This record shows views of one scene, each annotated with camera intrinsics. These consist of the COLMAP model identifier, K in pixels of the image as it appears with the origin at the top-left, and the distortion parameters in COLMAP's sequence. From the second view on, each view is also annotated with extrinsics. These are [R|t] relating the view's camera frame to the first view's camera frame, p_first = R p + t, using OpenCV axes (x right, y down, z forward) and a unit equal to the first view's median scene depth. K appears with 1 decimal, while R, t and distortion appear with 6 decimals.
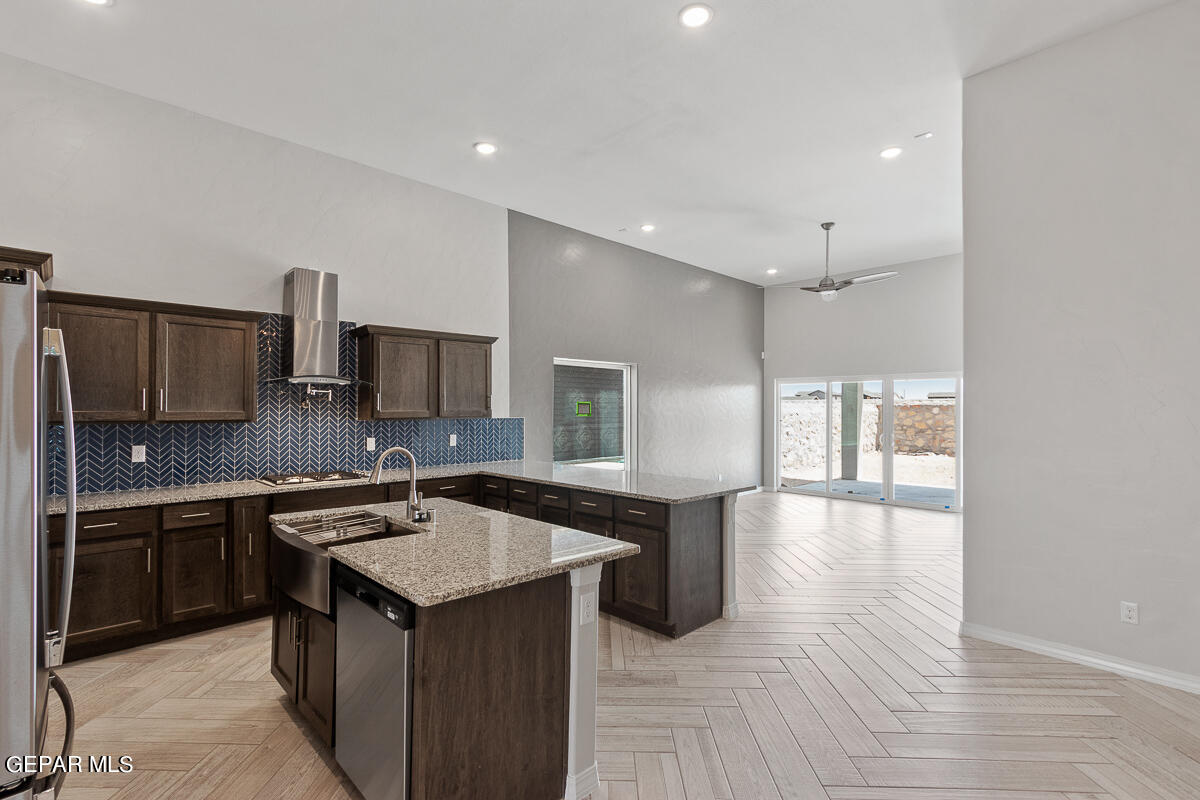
lens RADIAL K [[562.4, 0, 589.7], [0, 562.4, 405.8], [0, 0, 1]] dist [-0.000086, 0.001057]
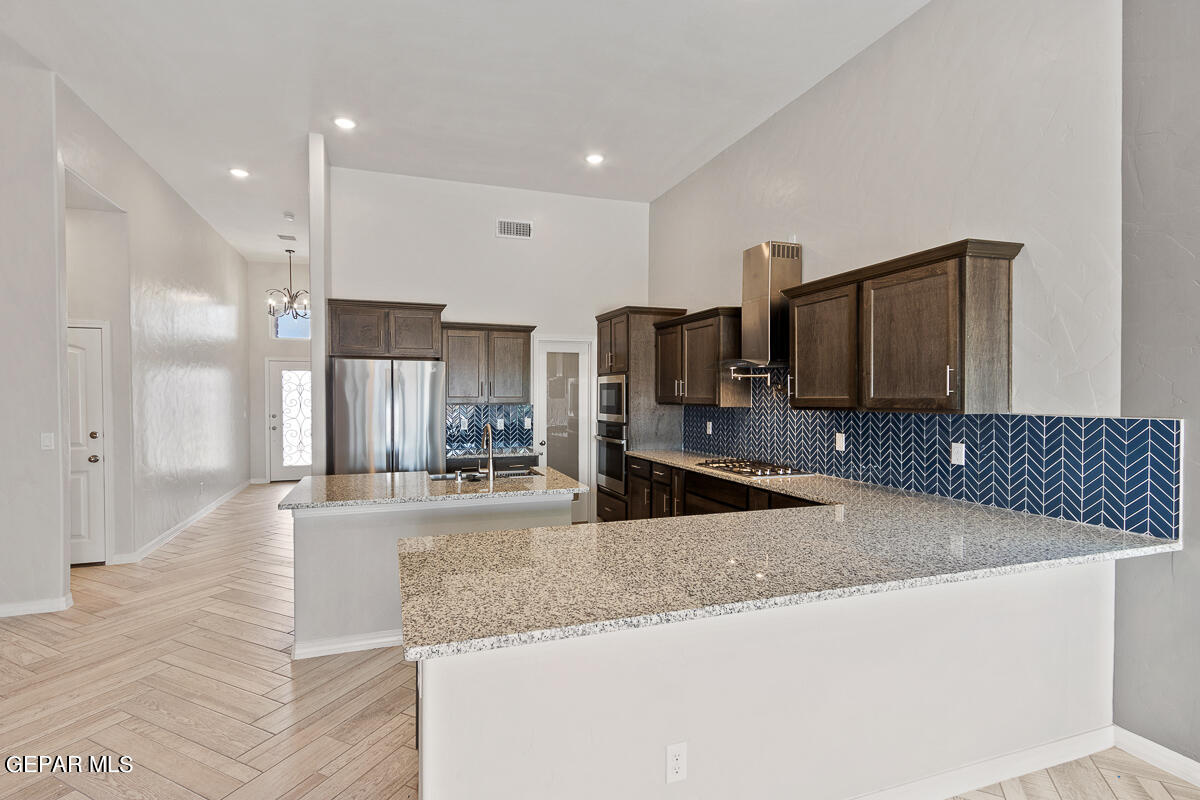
lens RADIAL K [[562.4, 0, 563.4], [0, 562.4, 403.3], [0, 0, 1]] dist [-0.000086, 0.001057]
pose [[-0.443935, 0.010301, -0.896000, 0.442643], [0.000516, 0.999937, 0.011240, 0.008497], [0.896059, 0.004527, -0.443912, 1.016607]]
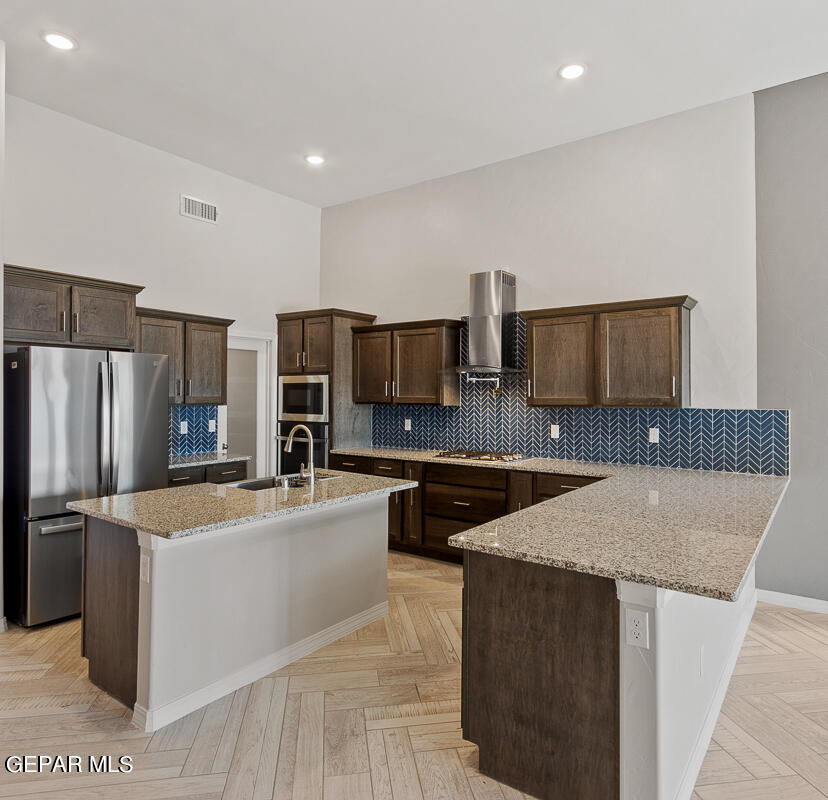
lens RADIAL K [[565.7, 0, 407.6], [0, 565.7, 395.3], [0, 0, 1]] dist [0.007703, 0.003036]
pose [[0.157162, -0.001904, -0.987571, 0.545171], [-0.000453, 0.999998, -0.002000, 0.007641], [0.987573, 0.000762, 0.157160, 0.603510]]
